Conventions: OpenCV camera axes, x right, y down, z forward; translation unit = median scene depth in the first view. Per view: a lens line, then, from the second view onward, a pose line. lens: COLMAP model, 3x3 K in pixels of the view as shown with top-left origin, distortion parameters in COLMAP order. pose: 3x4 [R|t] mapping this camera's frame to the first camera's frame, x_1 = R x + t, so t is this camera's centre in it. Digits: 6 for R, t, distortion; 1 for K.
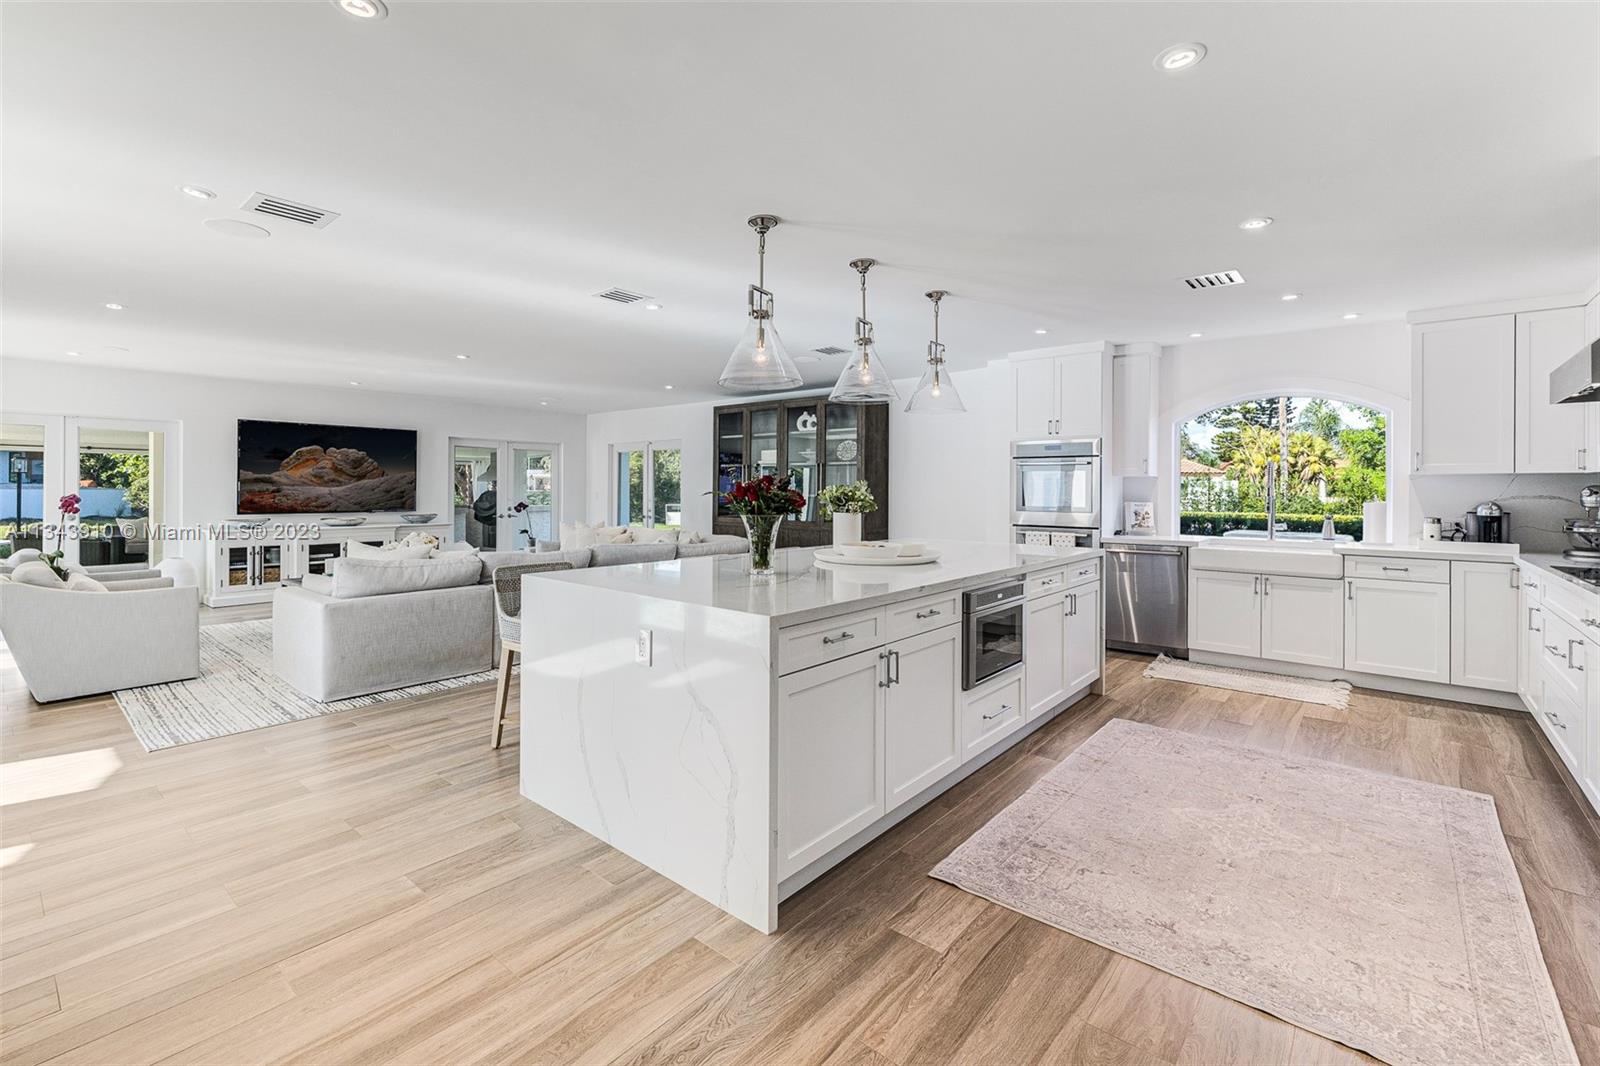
lens RADIAL K [[693.9, 0, 794.5], [0, 693.9, 496.8], [0, 0, 1]] dist [0.000161, 0.000017]
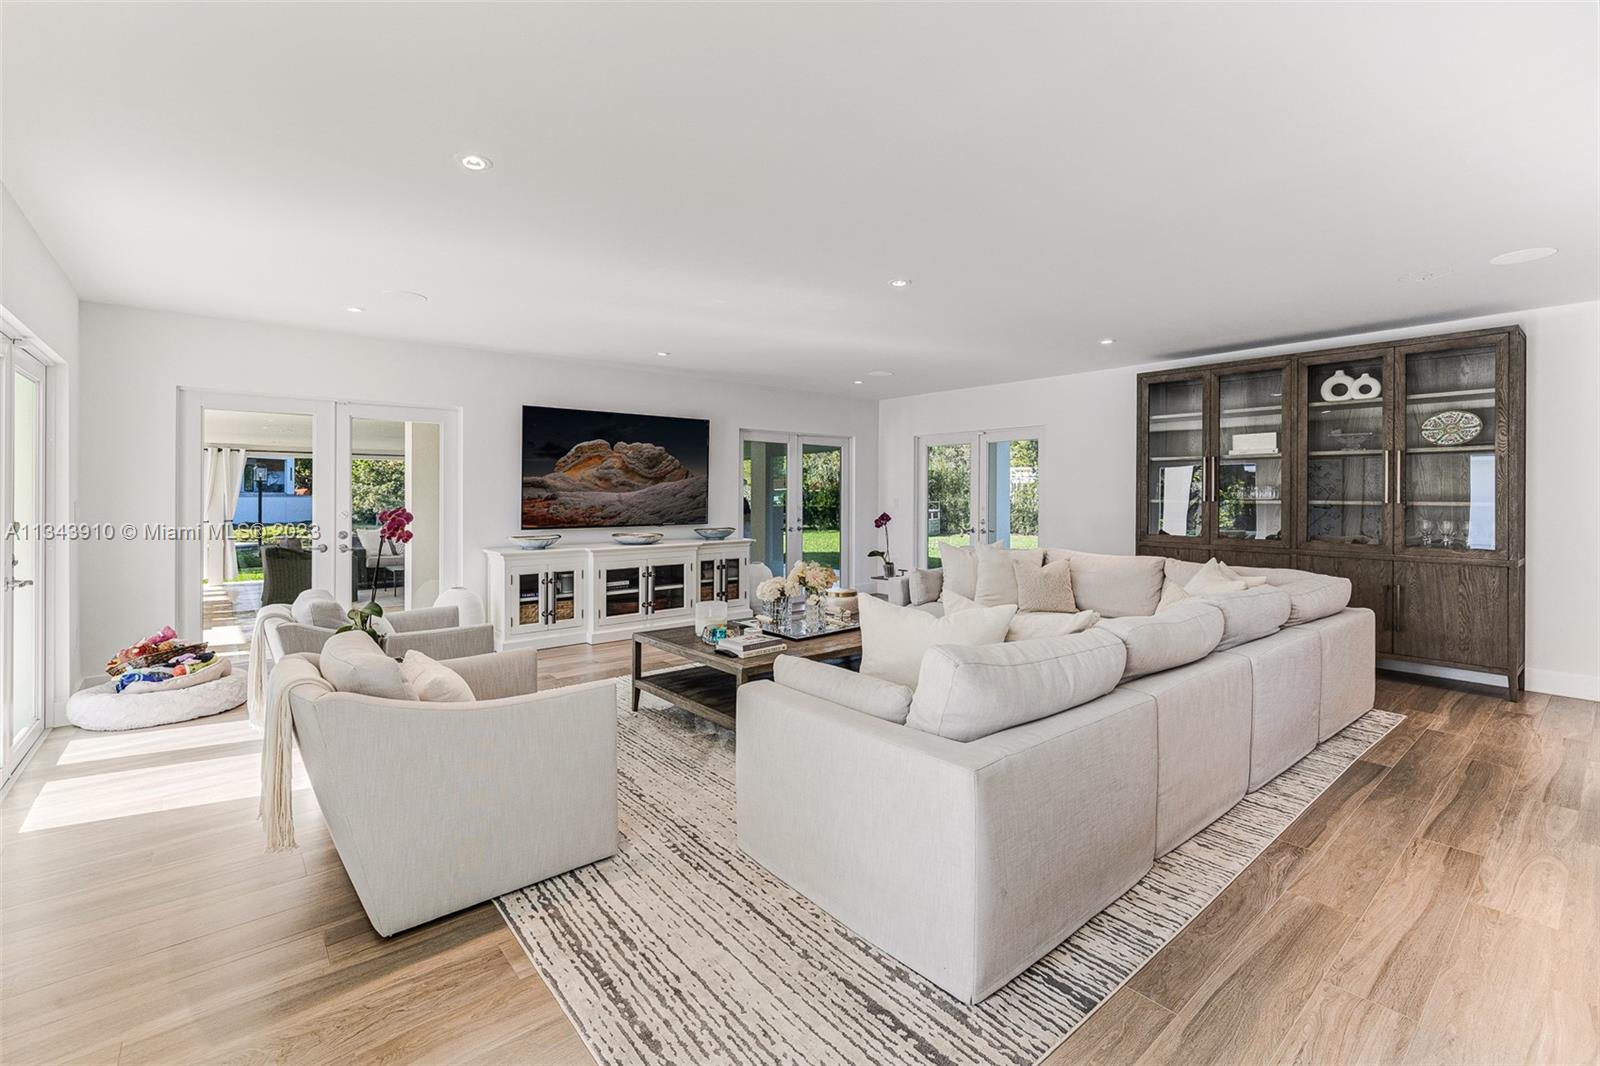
lens RADIAL K [[697.2, 0, 797.9], [0, 697.2, 492.2], [0, 0, 1]] dist [-0.000181, 0.000032]
pose [[0.985578, -0.004132, -0.169172, -0.366037], [0.002051, 0.999920, -0.012471, -0.004691], [0.169210, 0.011944, 0.985508, 0.288521]]
